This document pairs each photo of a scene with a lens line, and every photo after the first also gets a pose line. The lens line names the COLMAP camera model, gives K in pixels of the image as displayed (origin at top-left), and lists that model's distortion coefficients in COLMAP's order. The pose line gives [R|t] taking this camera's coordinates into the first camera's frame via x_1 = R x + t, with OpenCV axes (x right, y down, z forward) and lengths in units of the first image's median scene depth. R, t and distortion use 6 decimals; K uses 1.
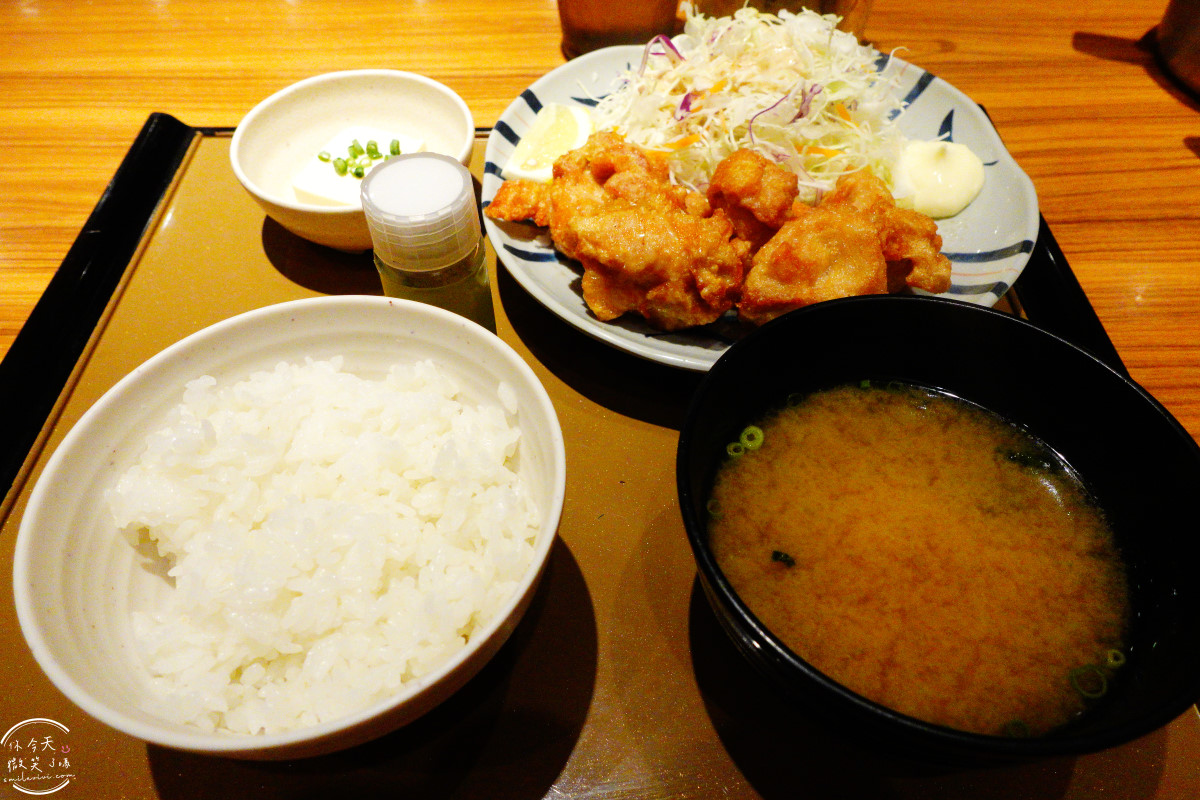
lens RADIAL K [[833.3, 0, 600.0], [0, 833.3, 400.0], [0, 0, 1]] dist [0.003109, 0.001274]
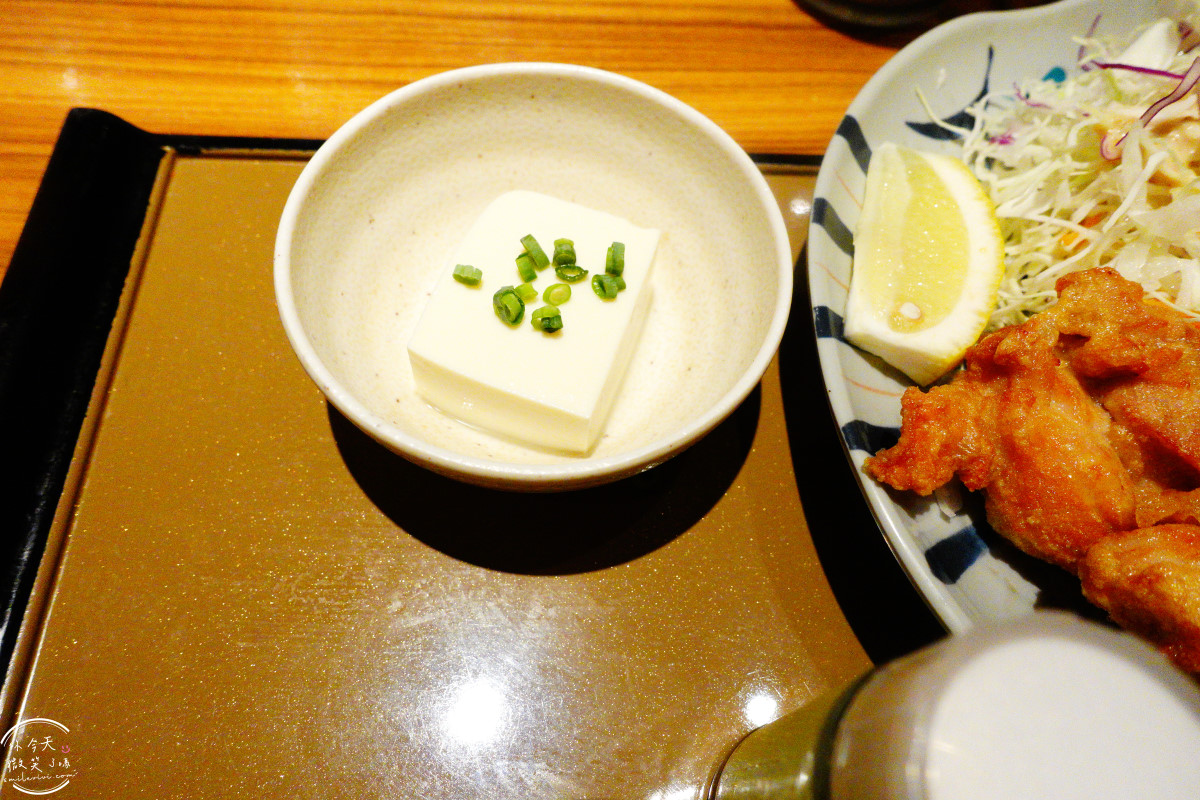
lens RADIAL K [[833.9, 0, 609.8], [0, 833.9, 393.6], [0, 0, 1]] dist [-0.004120, -0.002058]
pose [[0.997179, 0.006469, 0.074782, -0.243471], [-0.018874, 0.985879, 0.166393, -0.261738], [-0.072650, -0.167335, 0.983220, 0.441119]]
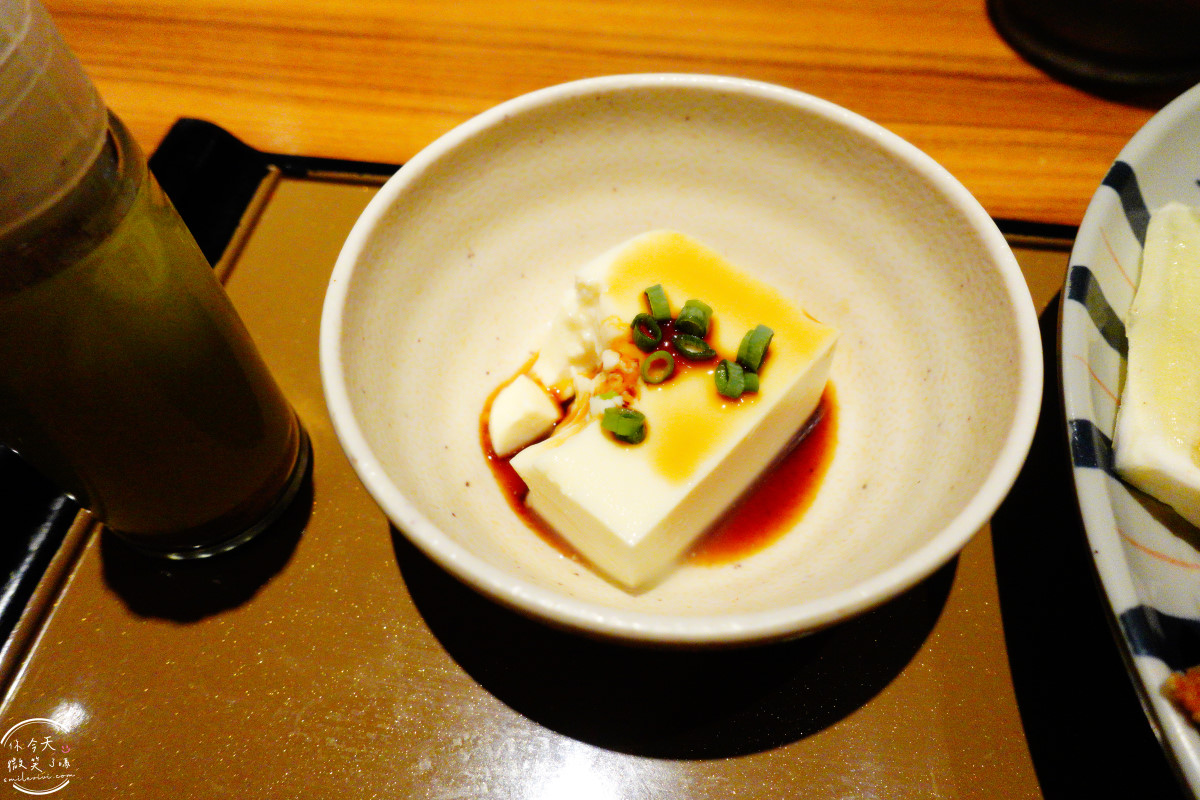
lens RADIAL K [[833.3, 0, 600.0], [0, 833.3, 400.0], [0, 0, 1]] dist [0.003109, 0.001274]
pose [[0.988233, 0.114209, -0.101748, -0.239379], [-0.106064, 0.990958, 0.082175, -0.250252], [0.110213, -0.070416, 0.991410, 0.550491]]
